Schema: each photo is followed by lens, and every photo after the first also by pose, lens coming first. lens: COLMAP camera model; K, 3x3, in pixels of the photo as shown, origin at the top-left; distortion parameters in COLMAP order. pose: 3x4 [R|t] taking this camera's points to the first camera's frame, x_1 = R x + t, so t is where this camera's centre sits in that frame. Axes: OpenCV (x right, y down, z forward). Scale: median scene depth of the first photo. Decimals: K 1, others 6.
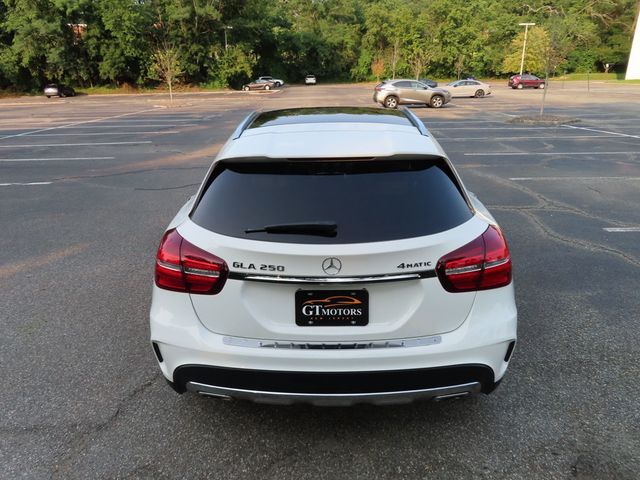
lens RADIAL K [[457.9, 0, 319.4], [0, 457.9, 244.2], [0, 0, 1]] dist [-0.016567, 0.013656]
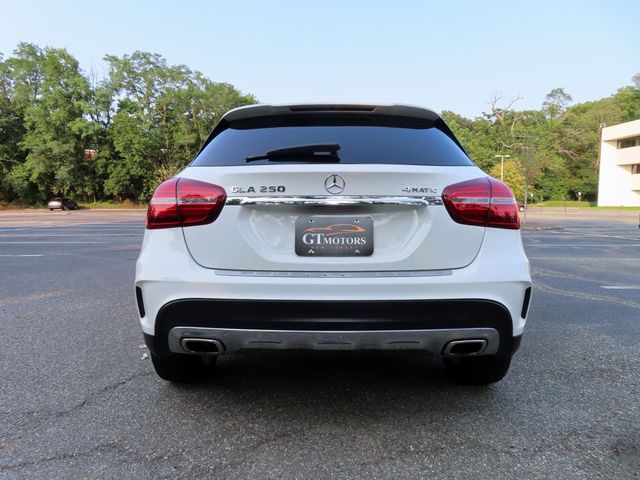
lens RADIAL K [[457.9, 0, 320.3], [0, 457.9, 242.7], [0, 0, 1]] dist [-0.016567, 0.013656]
pose [[0.999674, 0.017140, 0.018930, -0.013925], [-0.011575, 0.964895, -0.262382, 0.292205], [-0.022763, 0.262077, 0.964779, 0.072183]]
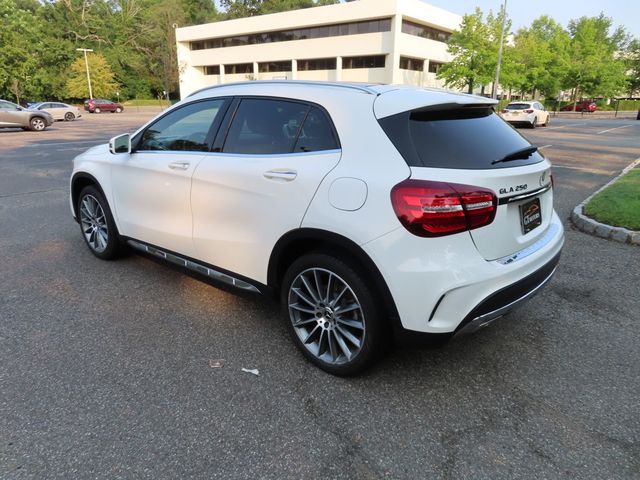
lens RADIAL K [[457.9, 0, 319.3], [0, 457.9, 237.7], [0, 0, 1]] dist [-0.016567, 0.013656]
pose [[0.640826, -0.204578, 0.739926, -0.970739], [0.253527, 0.966159, 0.047557, -0.009342], [-0.724615, 0.157115, 0.671005, 0.421856]]
